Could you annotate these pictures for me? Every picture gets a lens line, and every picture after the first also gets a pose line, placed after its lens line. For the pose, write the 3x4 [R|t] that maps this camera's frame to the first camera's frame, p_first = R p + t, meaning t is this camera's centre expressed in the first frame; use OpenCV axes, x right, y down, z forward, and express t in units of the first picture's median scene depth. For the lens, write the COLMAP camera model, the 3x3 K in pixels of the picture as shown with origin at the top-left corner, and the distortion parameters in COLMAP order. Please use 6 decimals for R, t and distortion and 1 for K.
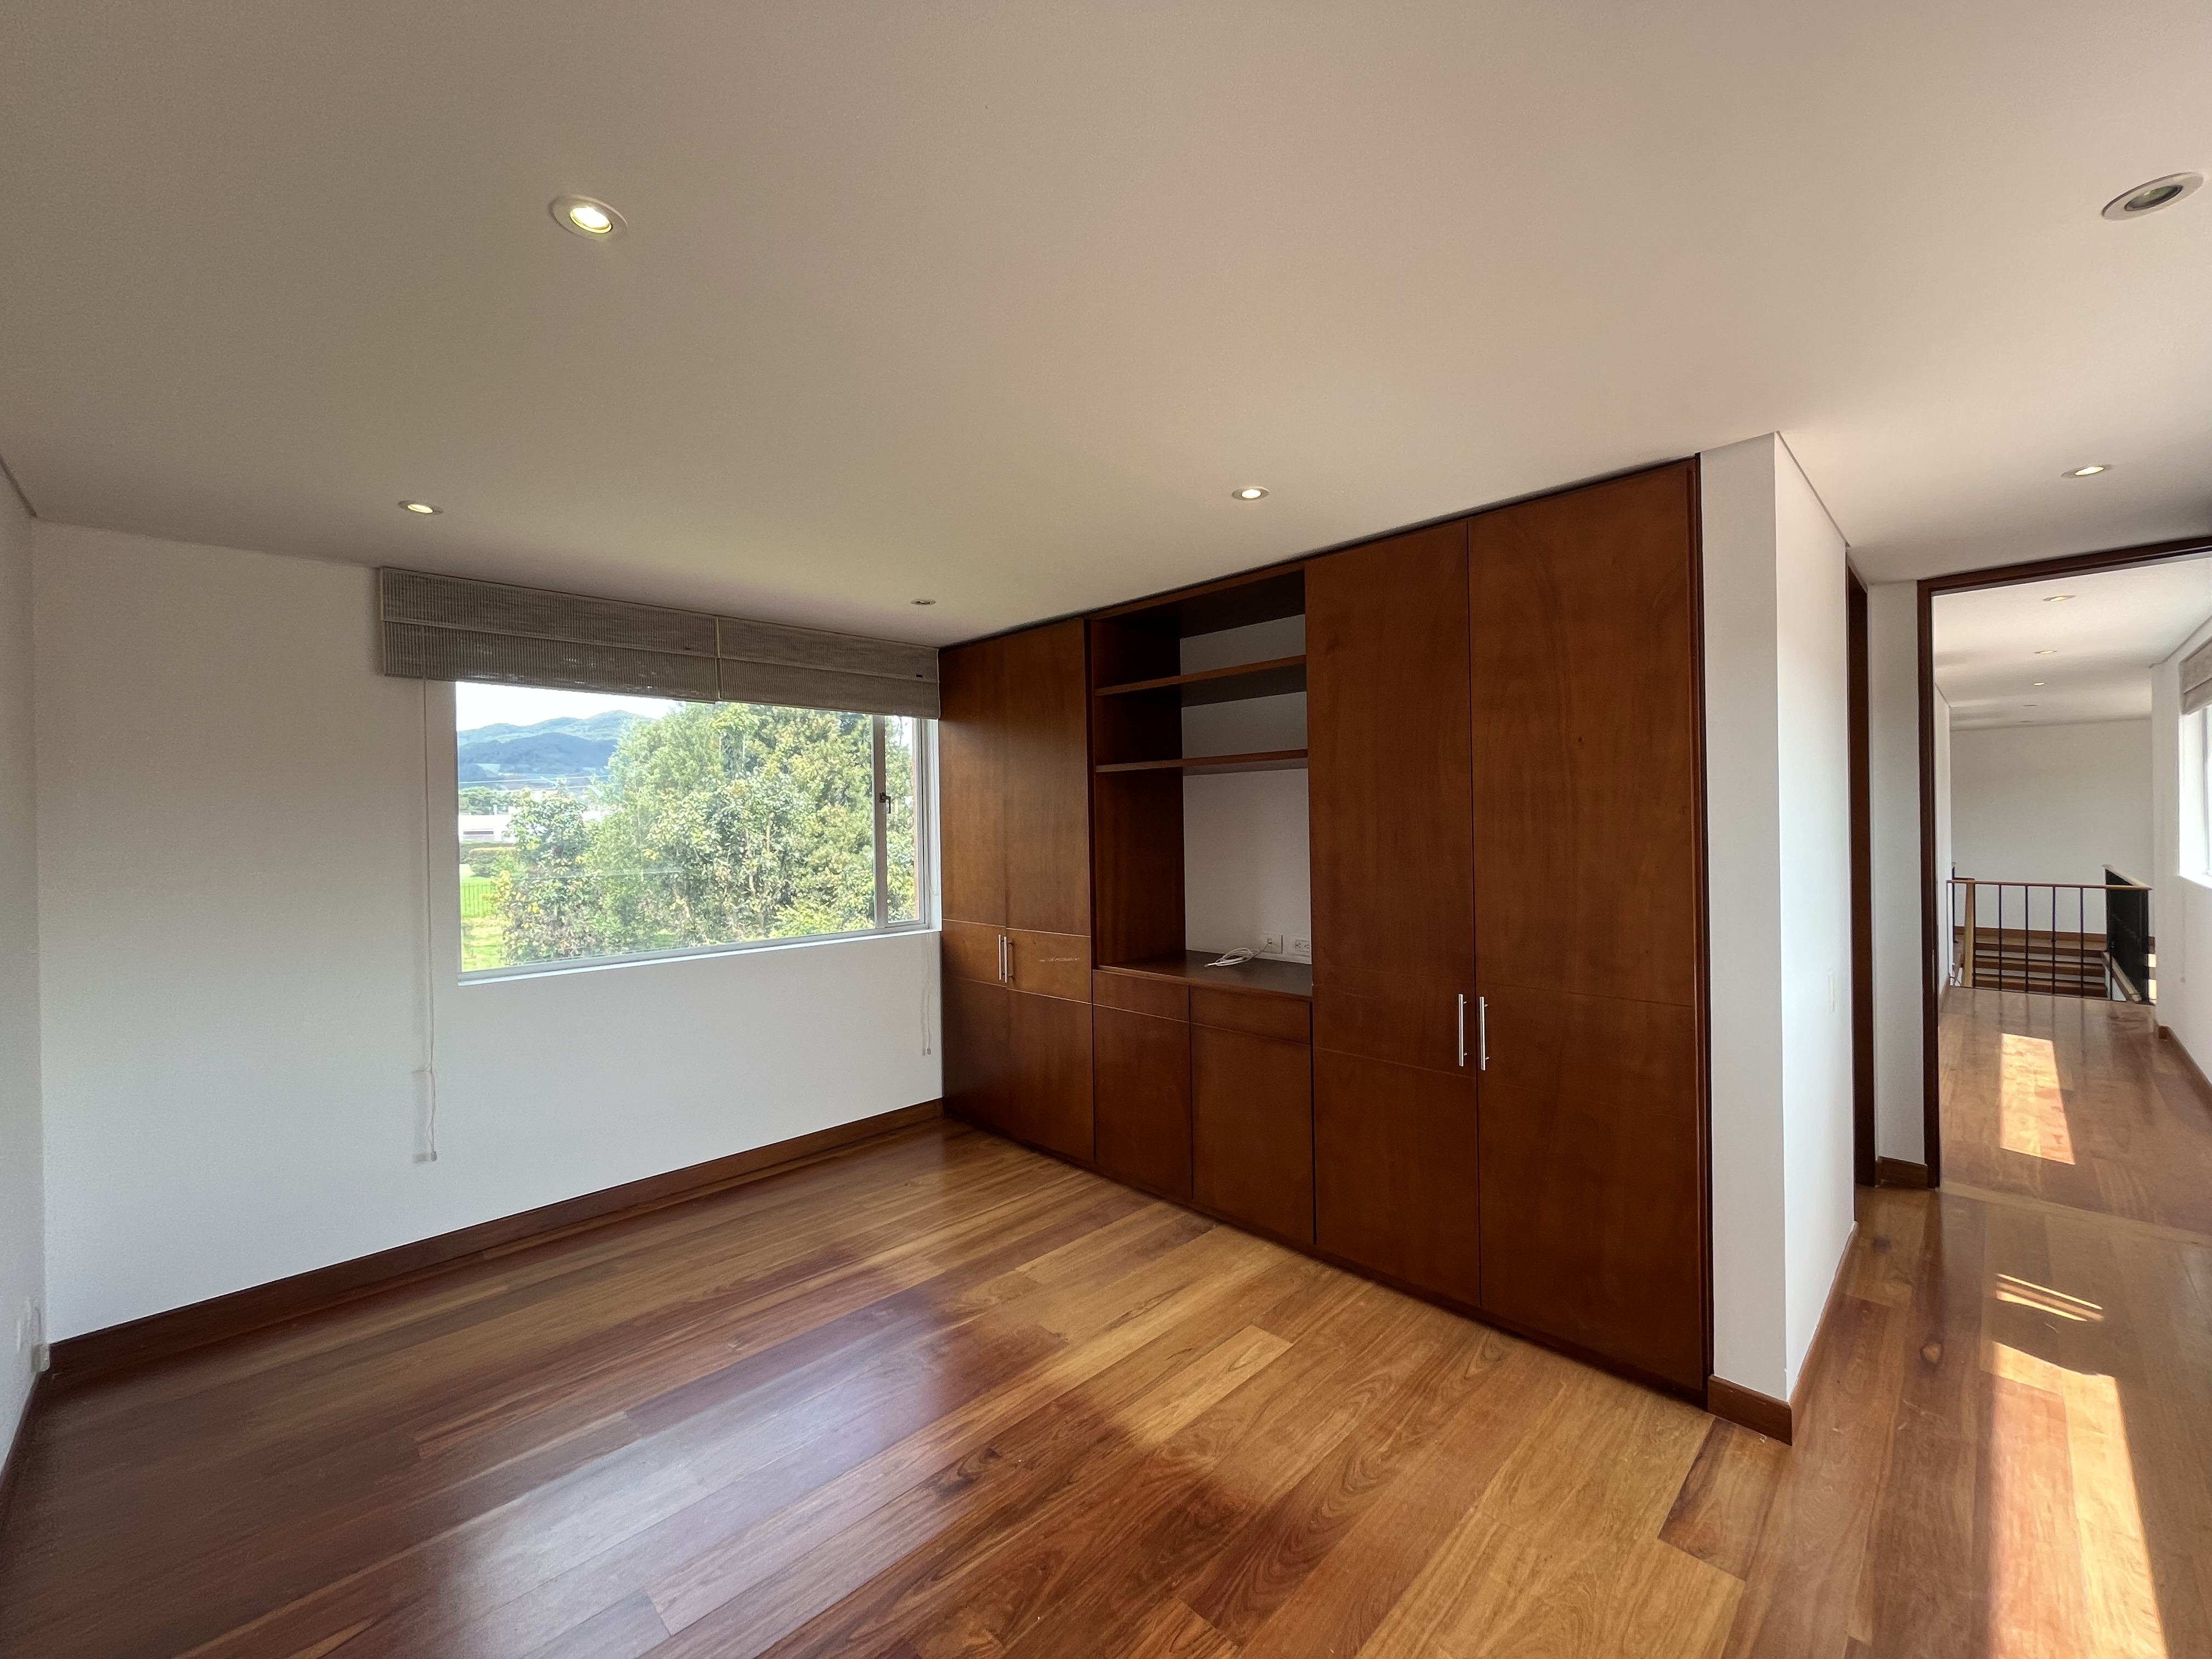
lens RADIAL K [[892.1, 0, 1106.6], [0, 892.1, 821.6], [0, 0, 1]] dist [-0.001862, 0.000103]
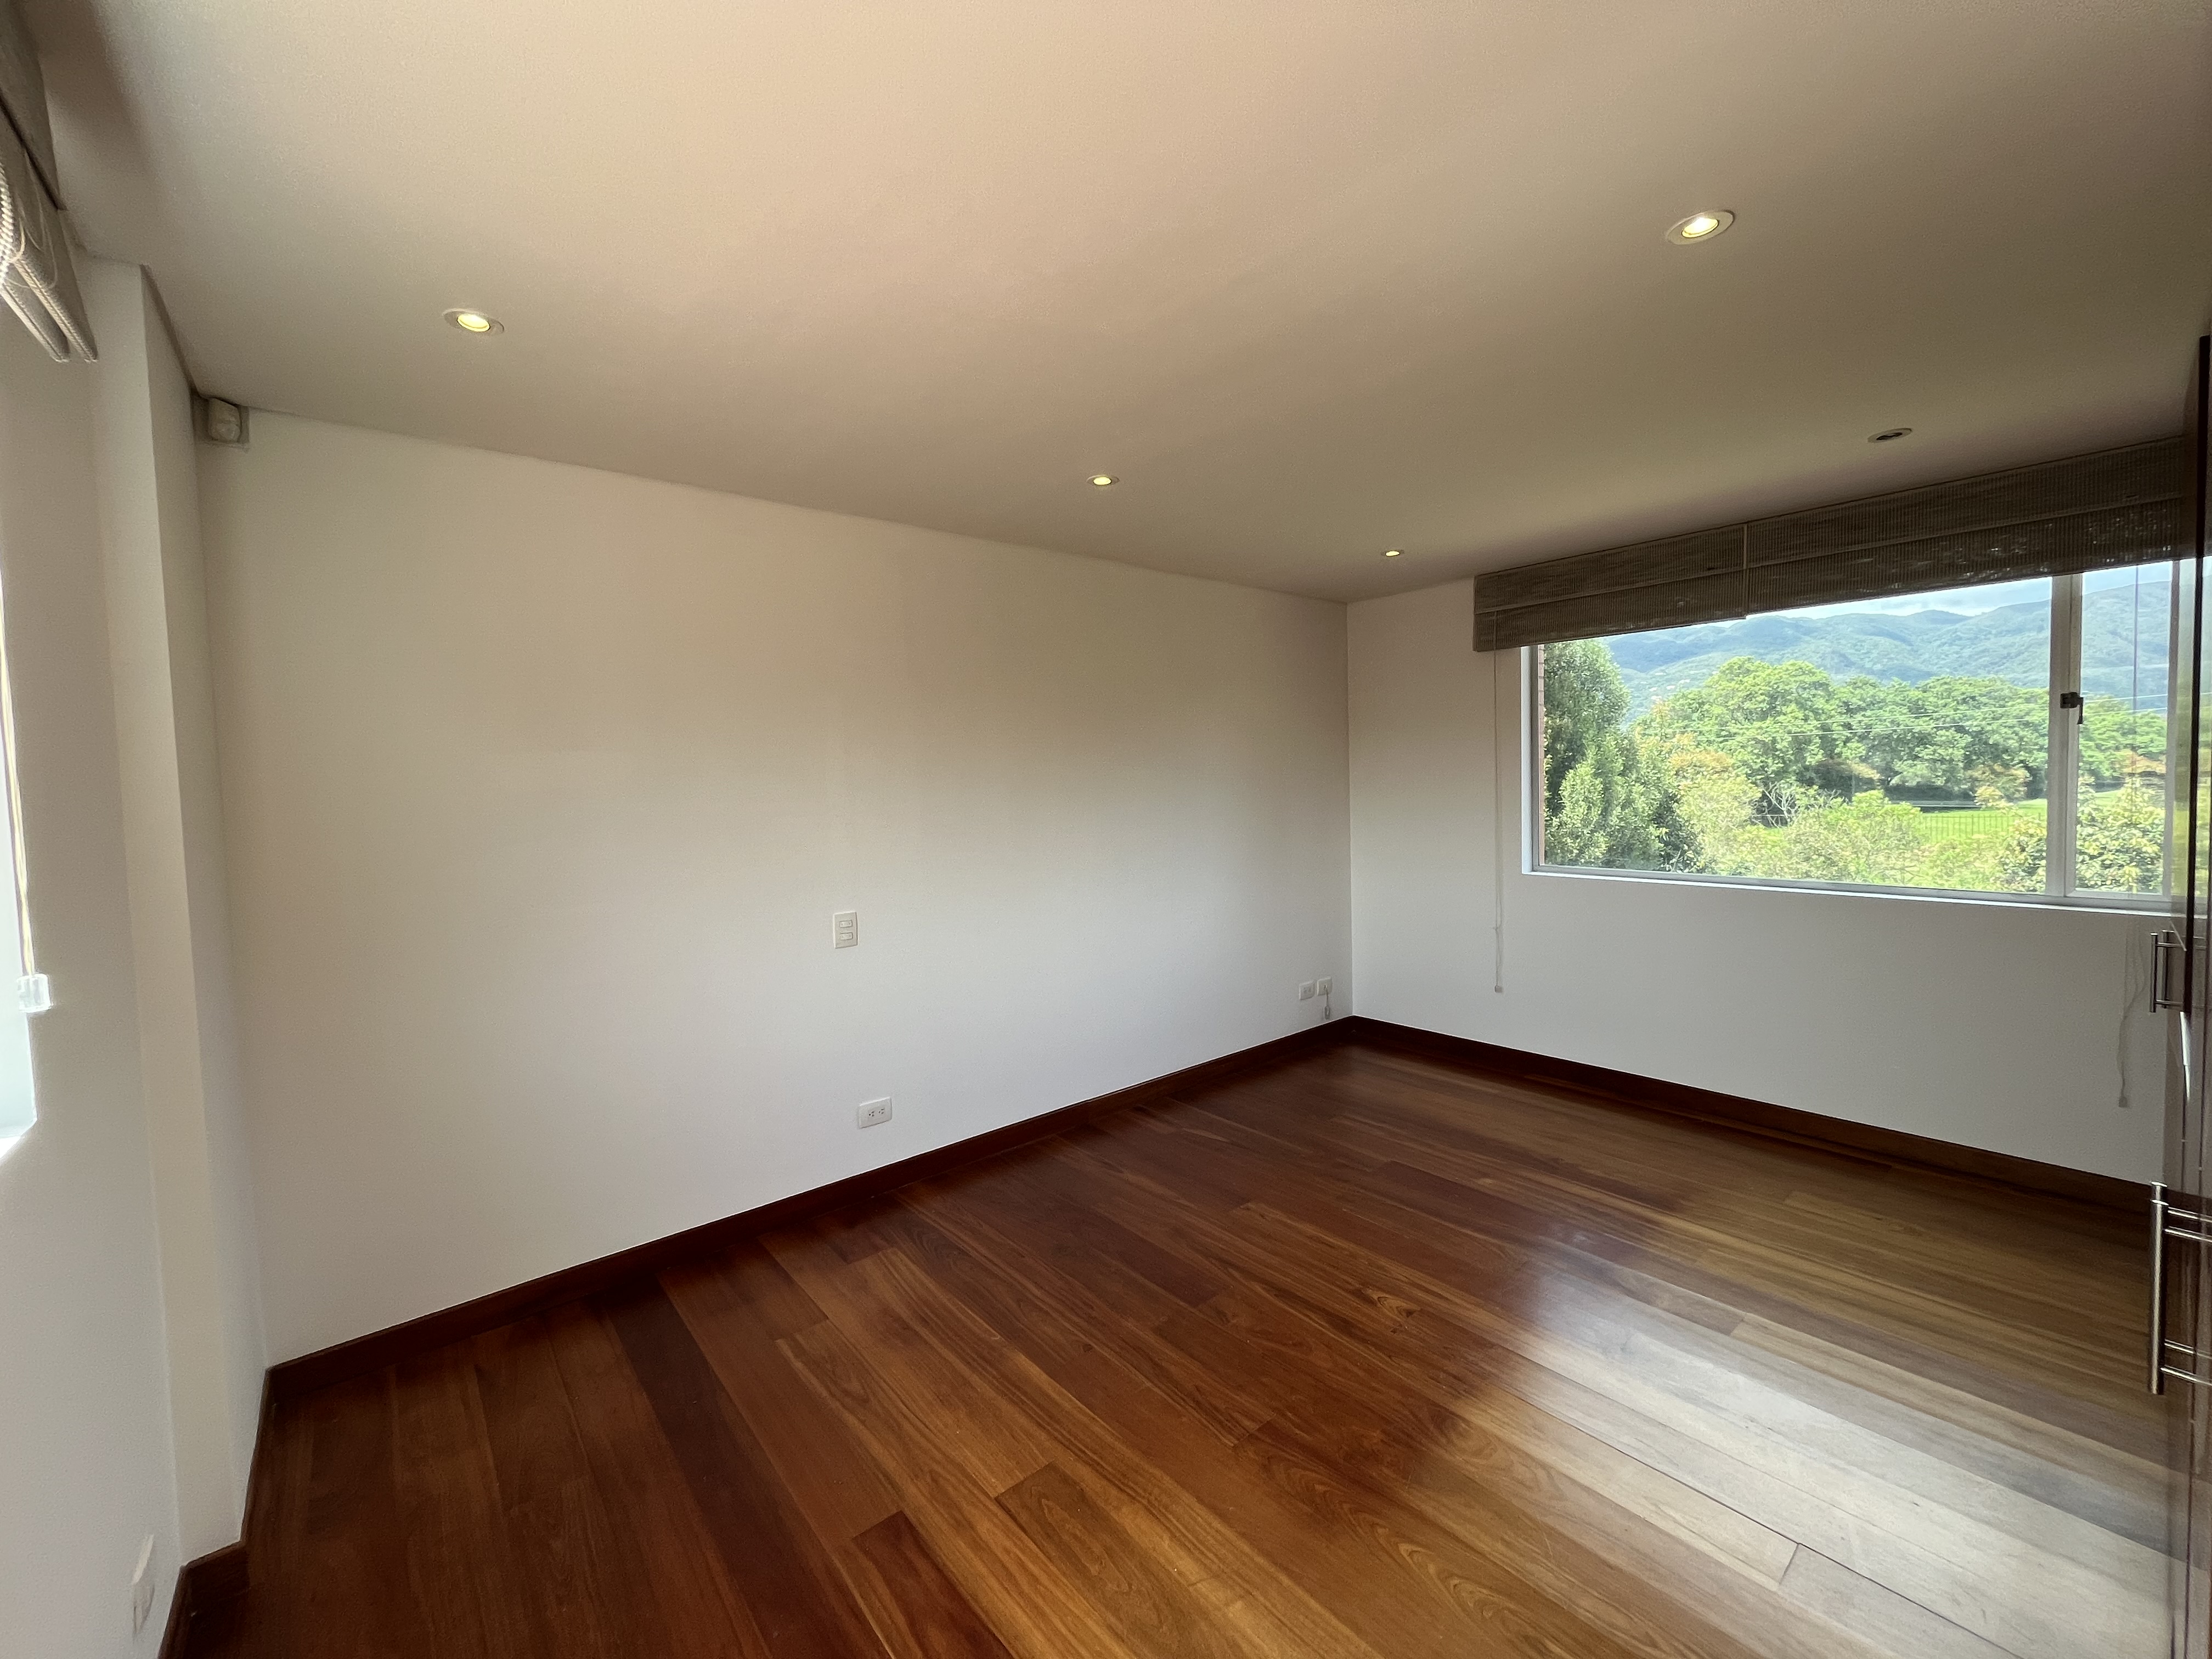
lens RADIAL K [[892.1, 0, 1106.6], [0, 892.1, 821.6], [0, 0, 1]] dist [-0.001862, 0.000103]
pose [[-0.076089, 0.065664, -0.994937, 0.688941], [0.024708, 0.997647, 0.063953, 0.003422], [0.996795, -0.019716, -0.077532, 0.499185]]
